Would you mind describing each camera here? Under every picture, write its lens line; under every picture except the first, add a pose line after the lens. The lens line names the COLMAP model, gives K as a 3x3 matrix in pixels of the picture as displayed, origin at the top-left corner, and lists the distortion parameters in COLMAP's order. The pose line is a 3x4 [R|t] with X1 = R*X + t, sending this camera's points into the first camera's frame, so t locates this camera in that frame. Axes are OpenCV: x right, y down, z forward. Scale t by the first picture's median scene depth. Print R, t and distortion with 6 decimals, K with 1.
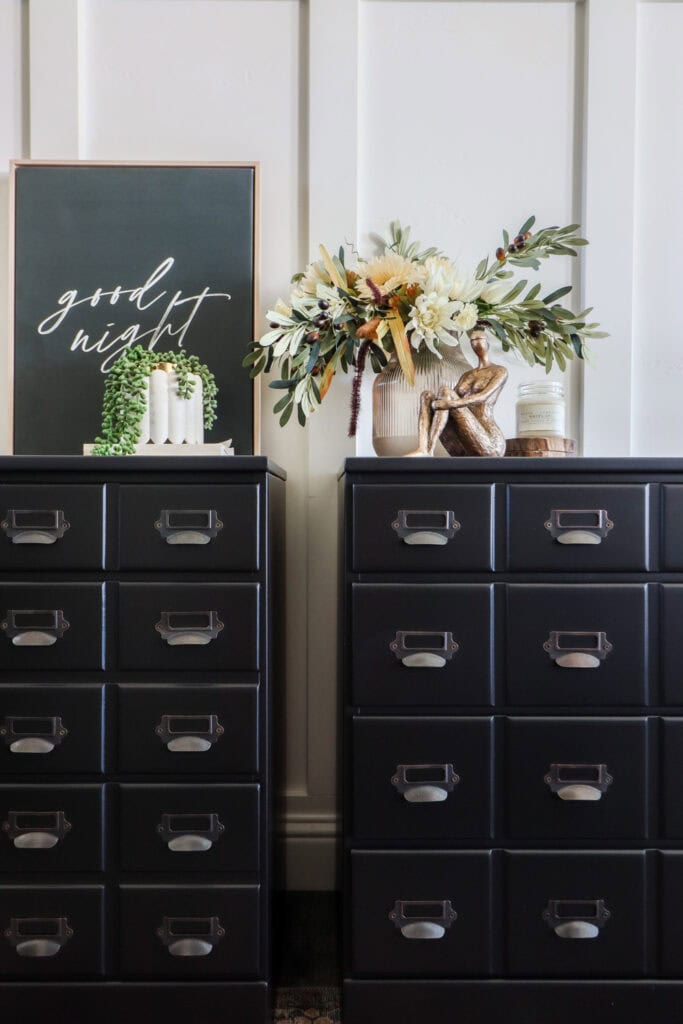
lens RADIAL K [[801.0, 0, 336.2], [0, 801.0, 509.6], [0, 0, 1]] dist [0.009321, 0.004179]
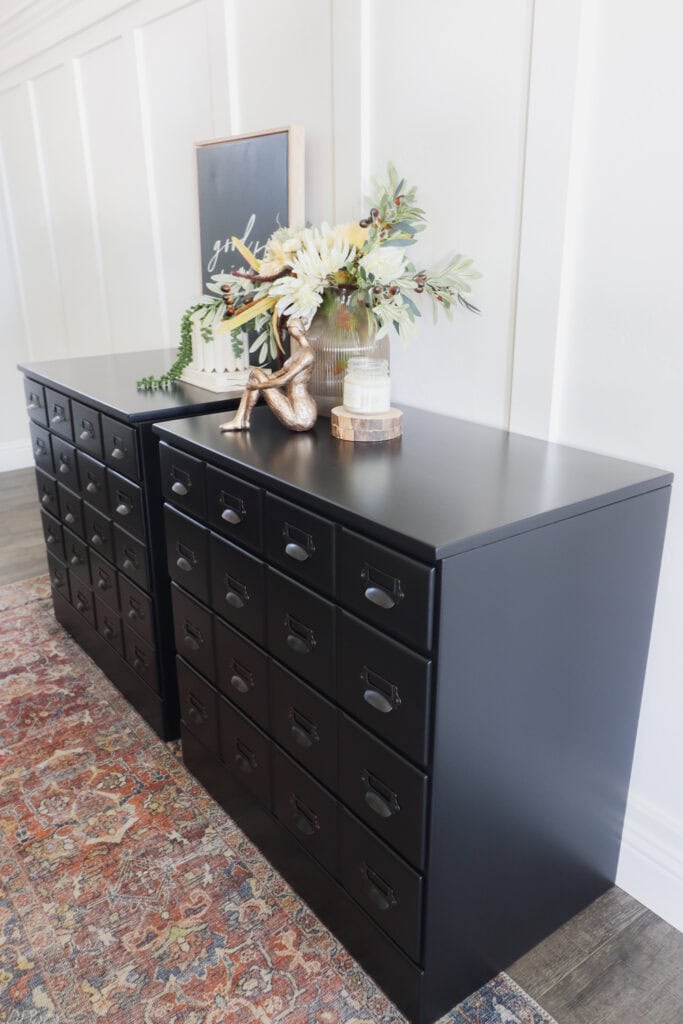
lens RADIAL K [[801.0, 0, 340.5], [0, 801.0, 510.5], [0, 0, 1]] dist [0.009321, 0.004179]
pose [[0.581434, 0.270094, -0.767452, 1.190769], [0.006598, 0.941691, 0.336414, -0.352199], [0.813567, -0.200667, 0.545749, 0.362167]]
